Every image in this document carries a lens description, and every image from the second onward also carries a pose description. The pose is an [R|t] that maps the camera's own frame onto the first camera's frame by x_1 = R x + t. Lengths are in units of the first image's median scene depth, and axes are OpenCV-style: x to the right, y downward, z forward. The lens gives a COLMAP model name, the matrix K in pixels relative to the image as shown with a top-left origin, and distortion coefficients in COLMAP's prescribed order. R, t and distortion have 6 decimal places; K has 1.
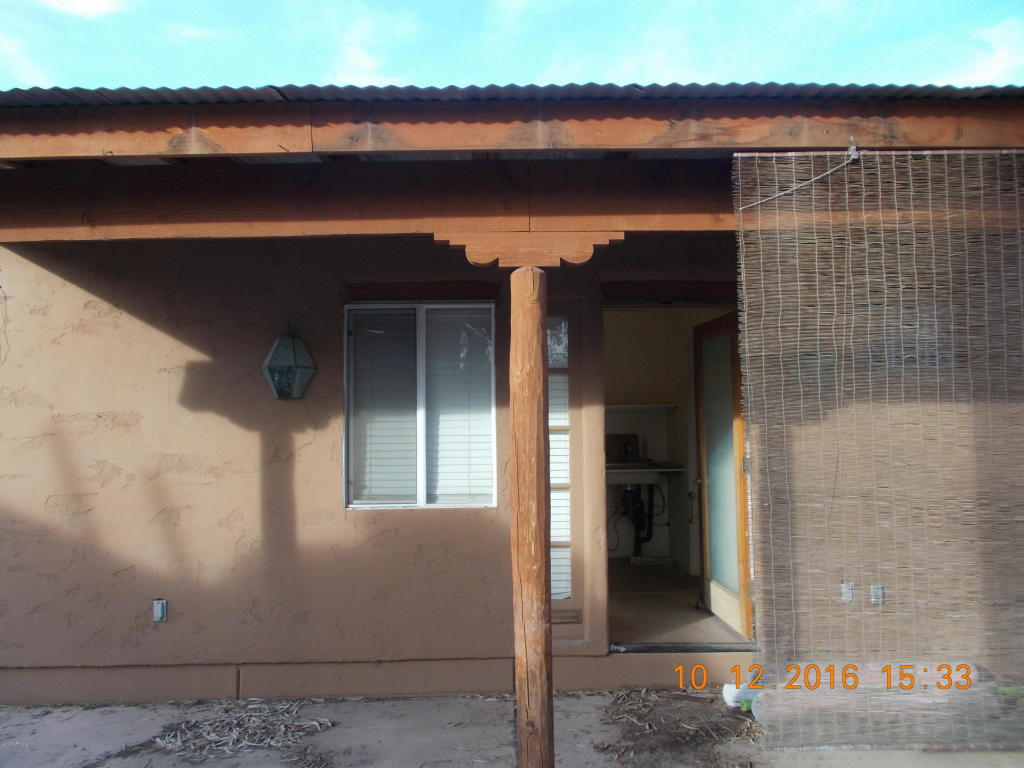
lens RADIAL K [[777.2, 0, 514.8], [0, 777.2, 384.0], [0, 0, 1]] dist [-0.006414, -0.003659]
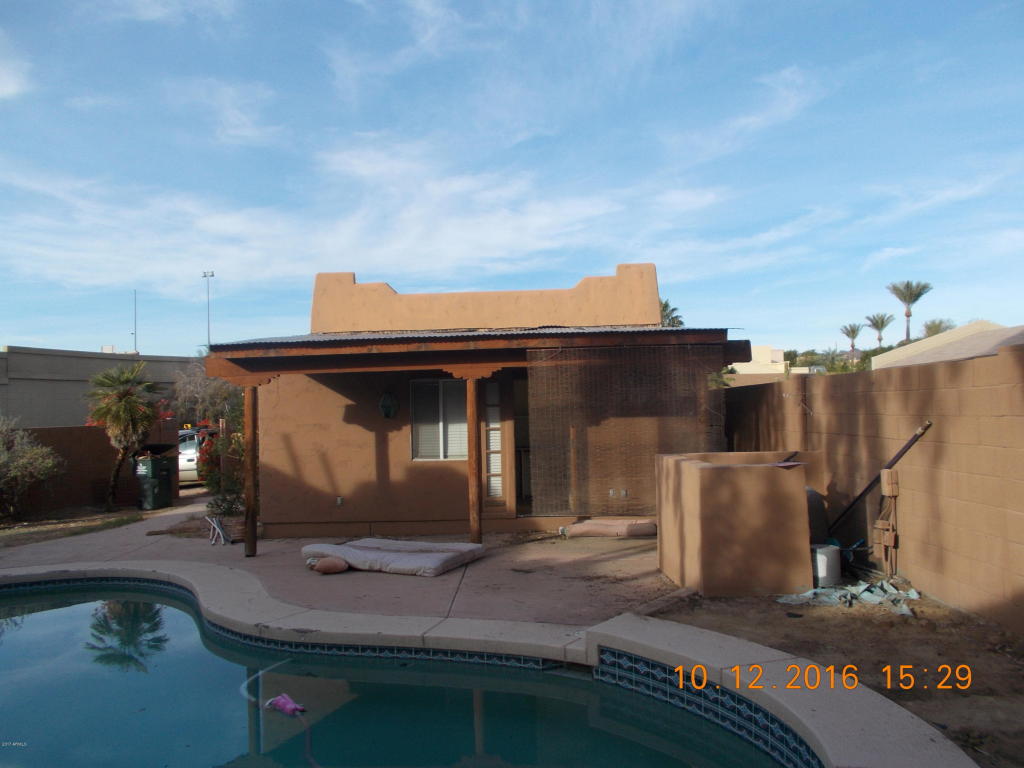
lens RADIAL K [[777.2, 0, 509.8], [0, 777.2, 384.7], [0, 0, 1]] dist [-0.006414, -0.003659]
pose [[0.998821, -0.013639, -0.046591, 0.230894], [0.013617, 0.999907, -0.000795, -0.086484], [0.046598, 0.000160, 0.998914, -1.579676]]
